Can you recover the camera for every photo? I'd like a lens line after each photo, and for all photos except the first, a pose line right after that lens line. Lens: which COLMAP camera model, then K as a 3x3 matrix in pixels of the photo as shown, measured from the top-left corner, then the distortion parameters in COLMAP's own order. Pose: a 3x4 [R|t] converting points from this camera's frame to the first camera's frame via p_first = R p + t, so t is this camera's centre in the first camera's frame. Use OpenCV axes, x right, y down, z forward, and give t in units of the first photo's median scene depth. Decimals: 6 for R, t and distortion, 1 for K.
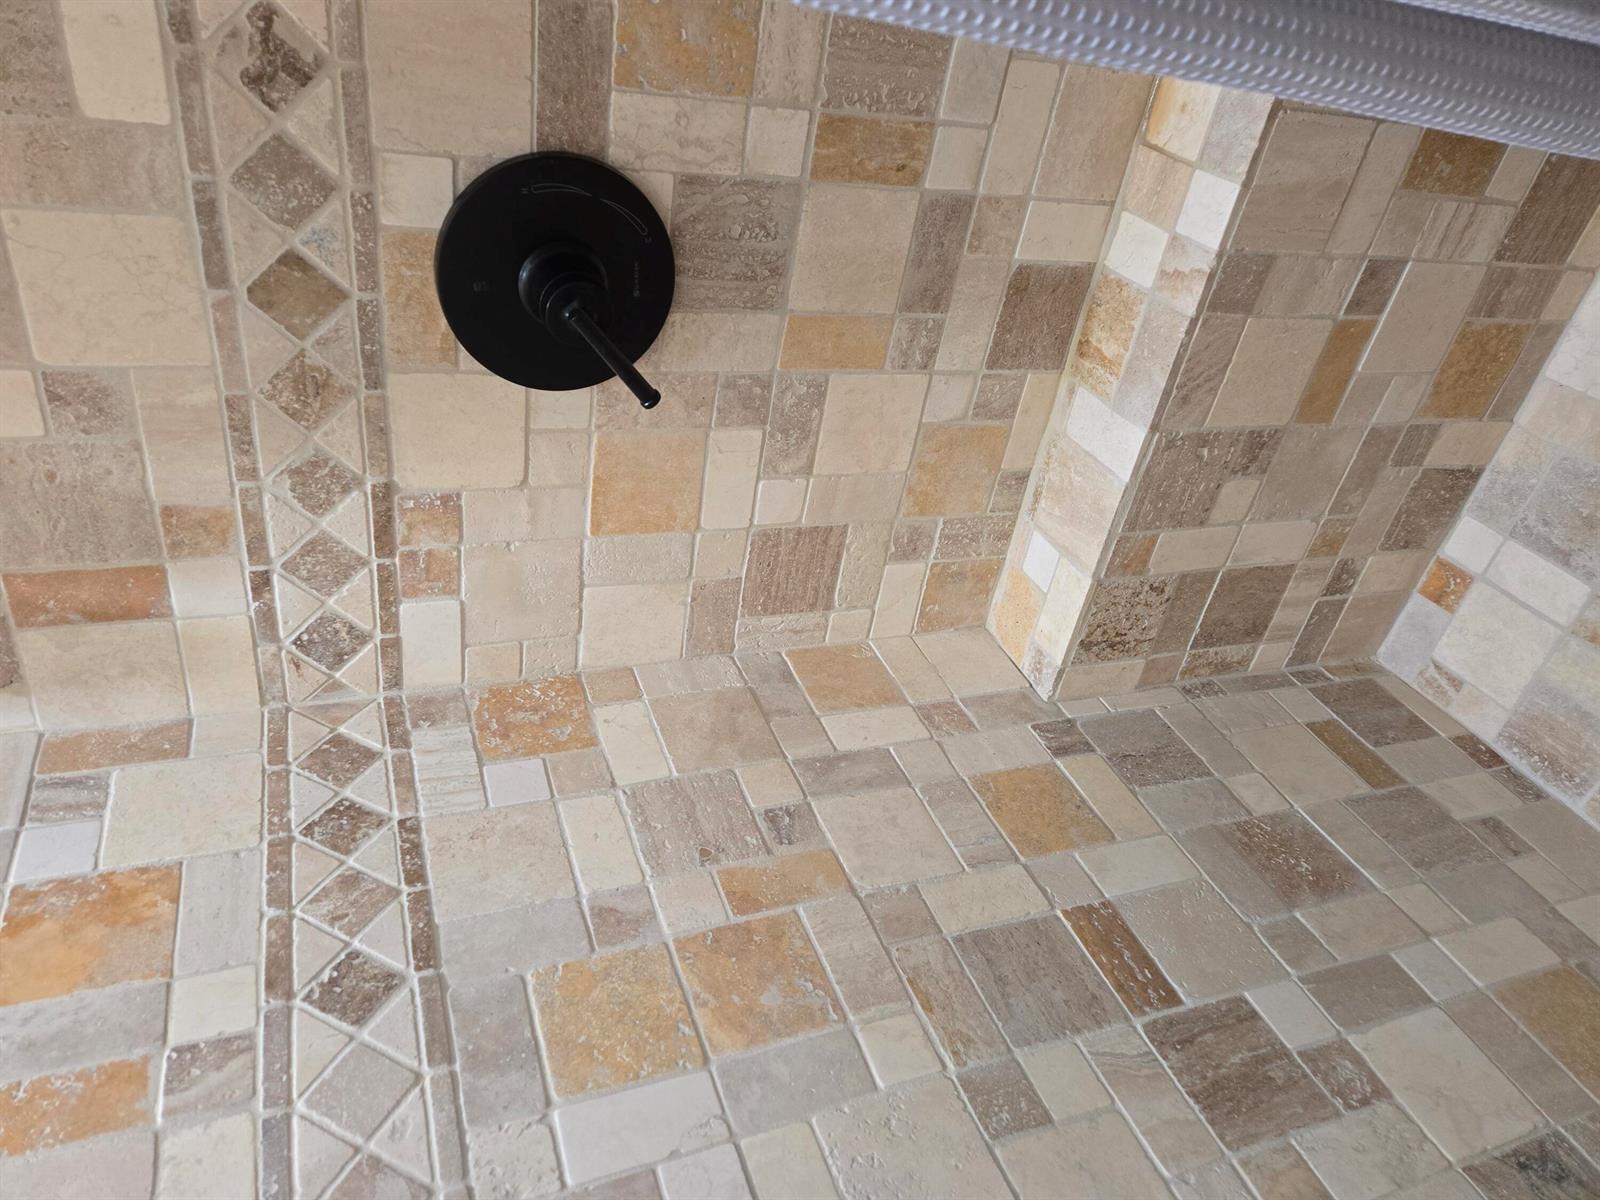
lens RADIAL K [[1068.6, 0, 792.5], [0, 1068.6, 610.0], [0, 0, 1]] dist [0.075101, -0.062095]
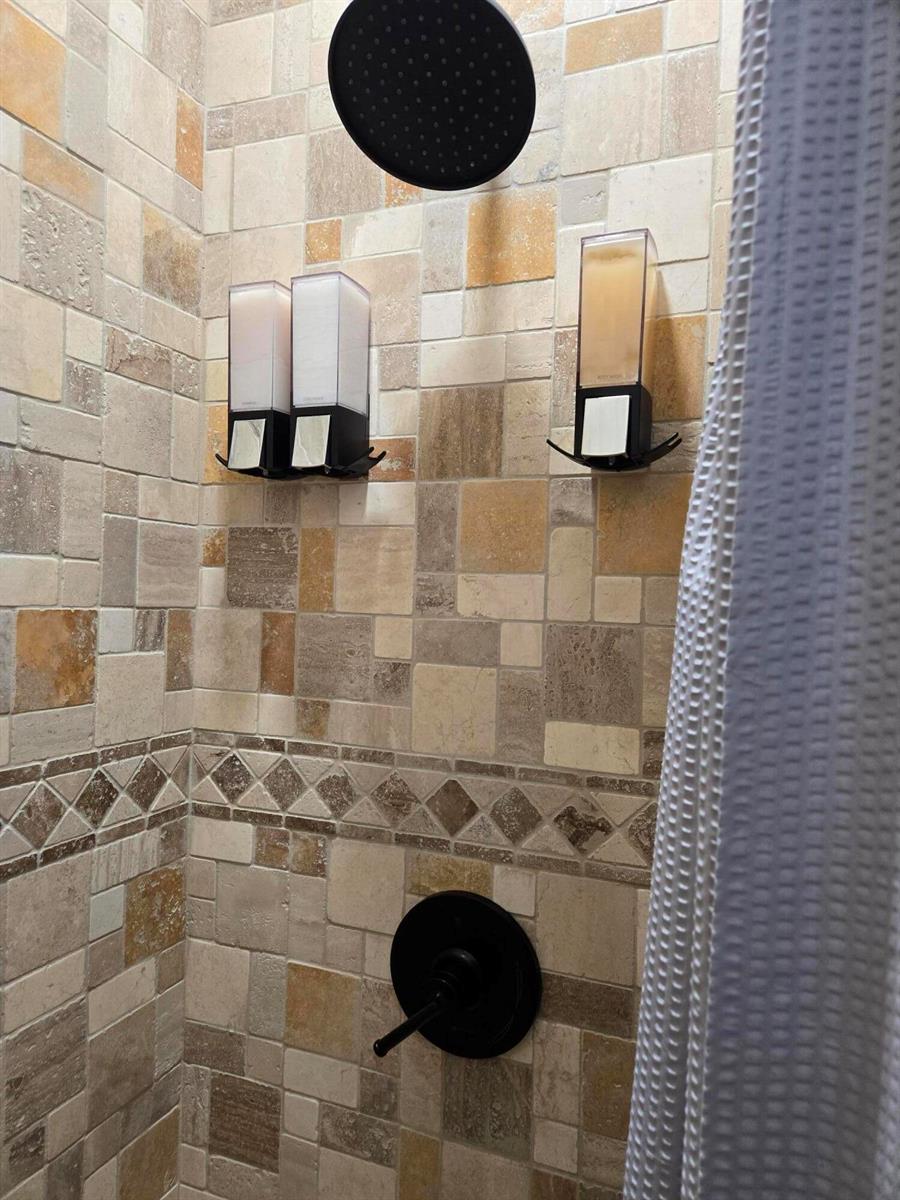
lens RADIAL K [[801.4, 0, 438.5], [0, 801.4, 600.5], [0, 0, 1]] dist [0.075101, -0.062095]
pose [[-0.019685, 0.922896, -0.384545, -0.244100], [-0.969753, -0.111218, -0.217277, 0.023971], [-0.243293, 0.368637, 0.897171, -0.170358]]
